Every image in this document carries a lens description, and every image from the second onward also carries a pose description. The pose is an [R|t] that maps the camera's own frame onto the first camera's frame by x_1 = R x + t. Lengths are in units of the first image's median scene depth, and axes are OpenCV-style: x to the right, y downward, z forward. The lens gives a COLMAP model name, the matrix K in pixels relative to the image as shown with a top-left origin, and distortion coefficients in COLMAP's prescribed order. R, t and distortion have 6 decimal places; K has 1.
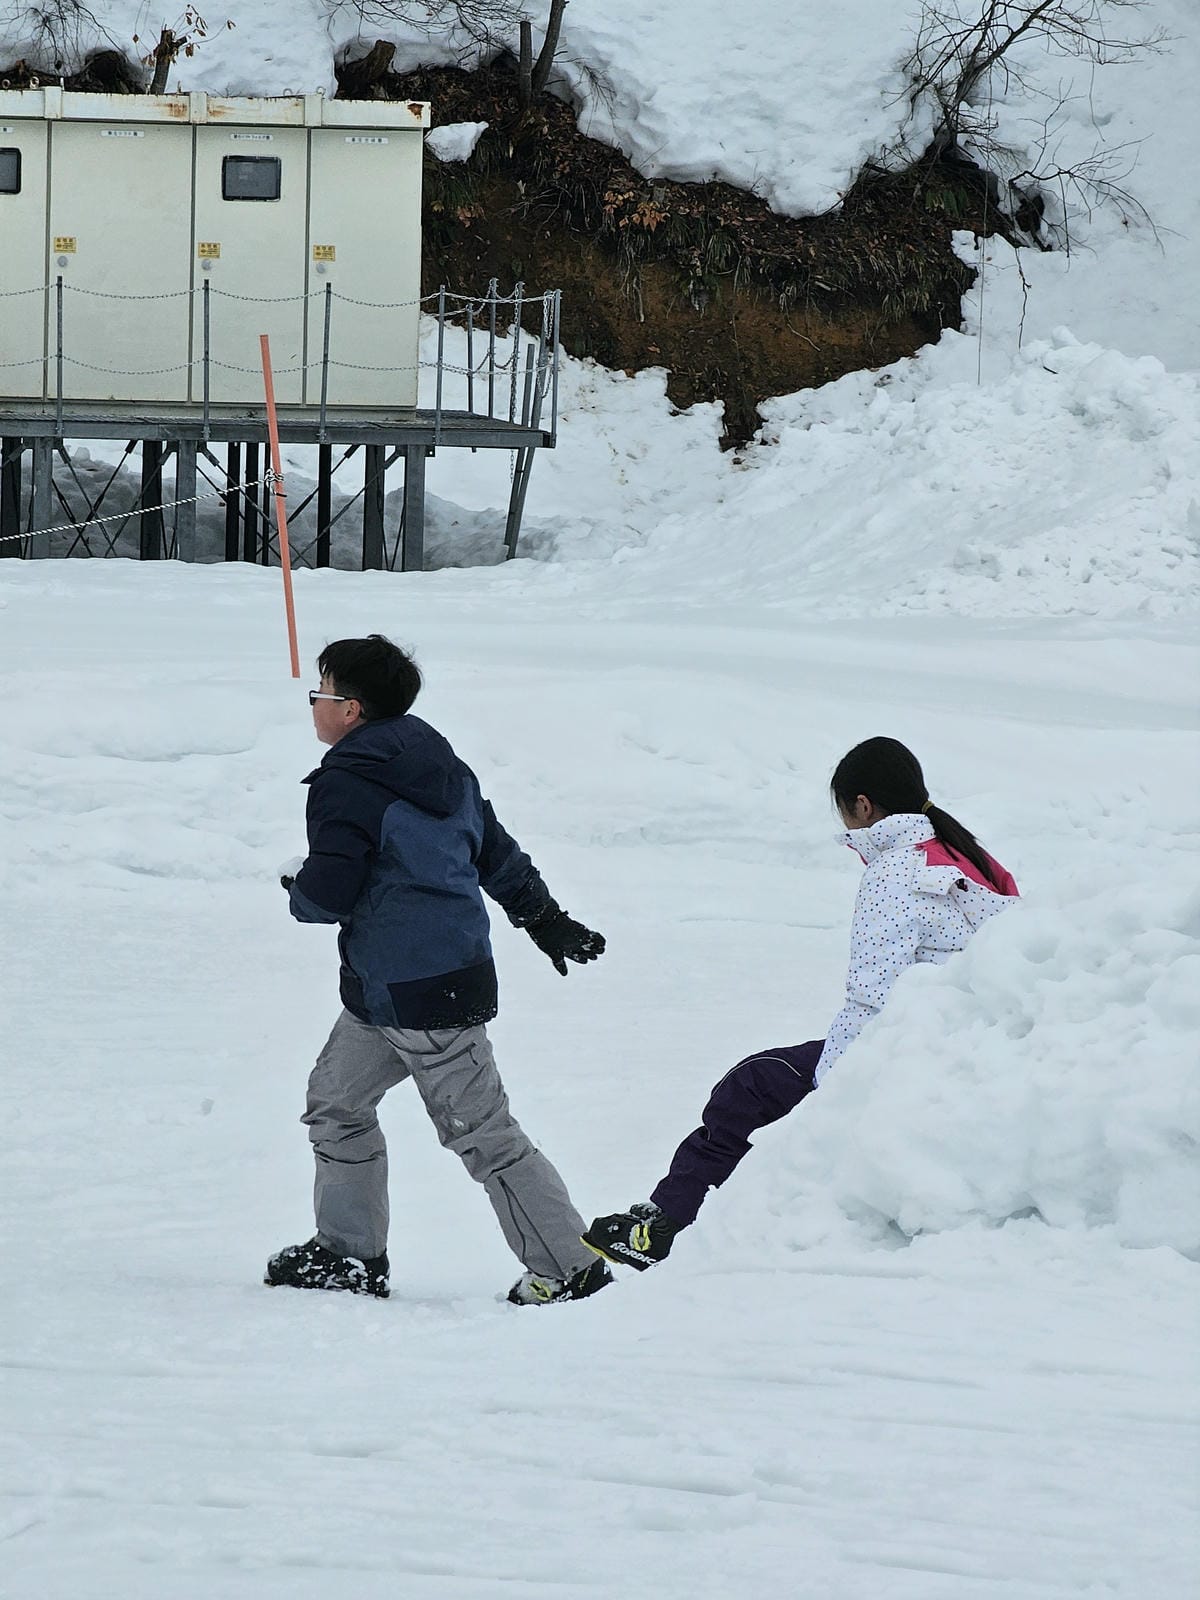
lens RADIAL K [[11854.4, 0, 600.0], [0, 11854.4, 800.0], [0, 0, 1]] dist [1.024470, -13.309414]
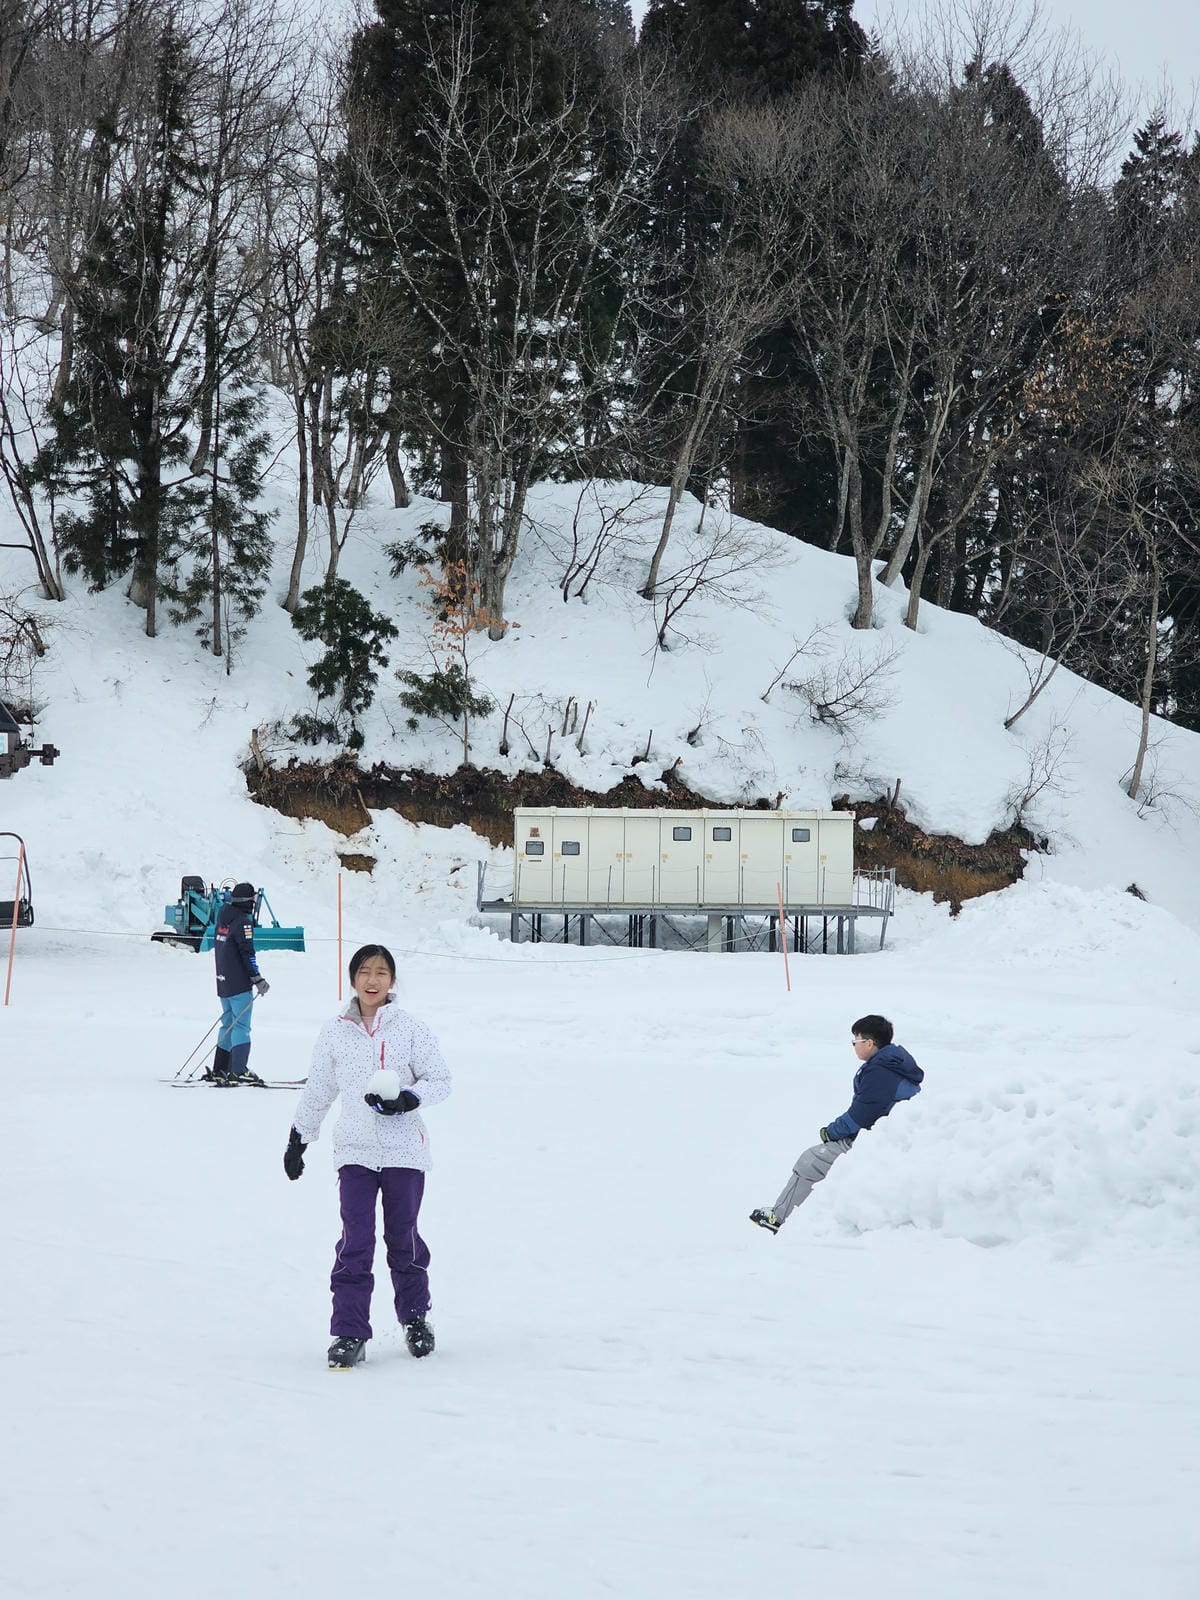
lens RADIAL K [[3216.9, 0, 600.0], [0, 3216.9, 800.0], [0, 0, 1]] dist [-0.153287, 5.504047]
pose [[0.993136, -0.013996, -0.116126, 0.018696], [0.006339, 0.997796, -0.066050, -0.003720], [0.116795, 0.064861, 0.991036, 0.111931]]
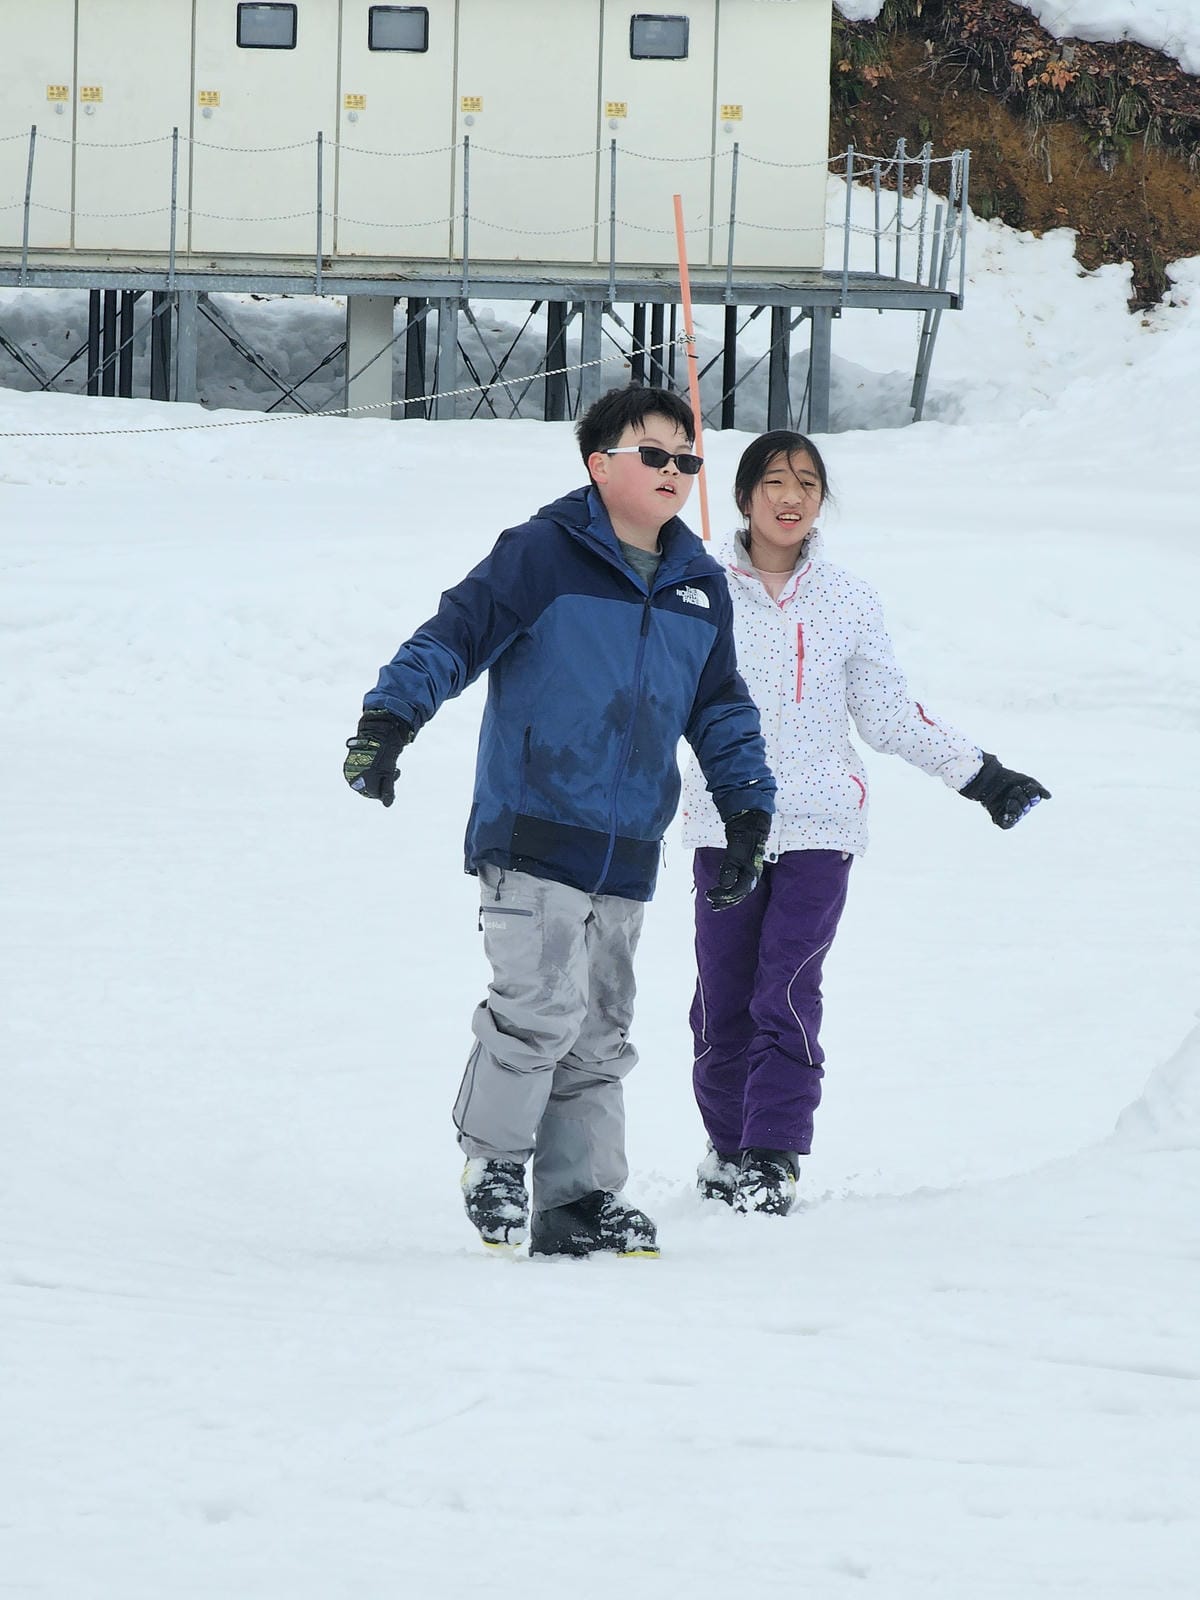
lens RADIAL K [[11854.4, 0, 600.0], [0, 11854.4, 800.0], [0, 0, 1]] dist [1.024470, -13.309414]
pose [[0.999462, 0.005908, -0.032272, -0.001742], [-0.005532, 0.999916, 0.011710, -0.000134], [0.032339, -0.011526, 0.999411, 0.005033]]
